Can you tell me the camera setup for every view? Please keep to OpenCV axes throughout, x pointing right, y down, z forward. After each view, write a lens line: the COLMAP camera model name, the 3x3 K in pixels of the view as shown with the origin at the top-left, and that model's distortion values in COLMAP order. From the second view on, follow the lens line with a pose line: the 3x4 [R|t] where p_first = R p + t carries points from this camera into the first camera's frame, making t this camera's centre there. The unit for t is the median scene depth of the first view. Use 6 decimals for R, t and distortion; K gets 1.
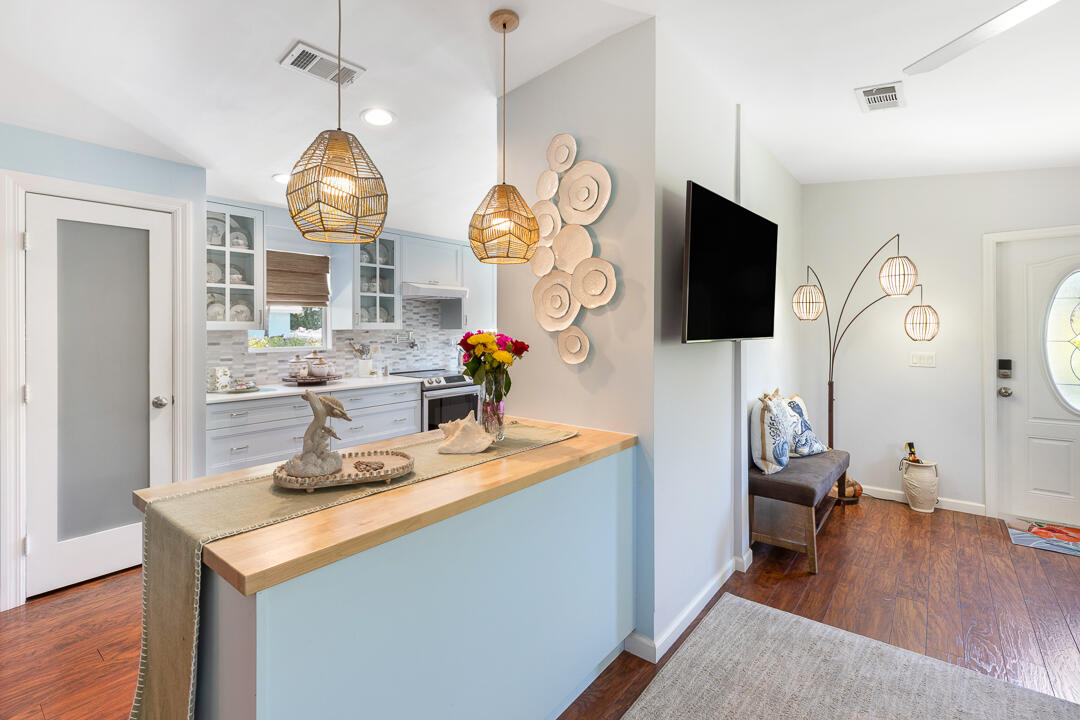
lens RADIAL K [[491.2, 0, 543.2], [0, 491.2, 329.0], [0, 0, 1]] dist [0.002395, -0.000130]
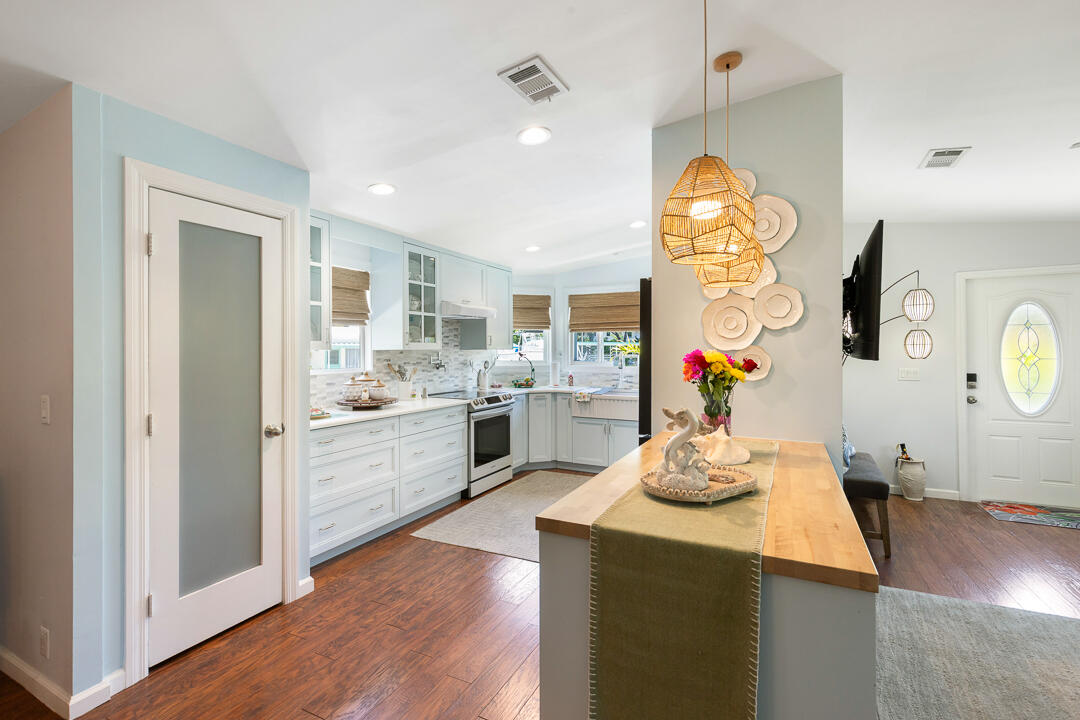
lens RADIAL K [[485.2, 0, 543.4], [0, 485.2, 347.9], [0, 0, 1]] dist [0.003128, 0.000389]
pose [[0.976930, 0.000526, 0.213561, -0.336837], [0.000498, 0.999989, -0.004740, 0.002060], [-0.213561, 0.004737, 0.976918, 0.024310]]
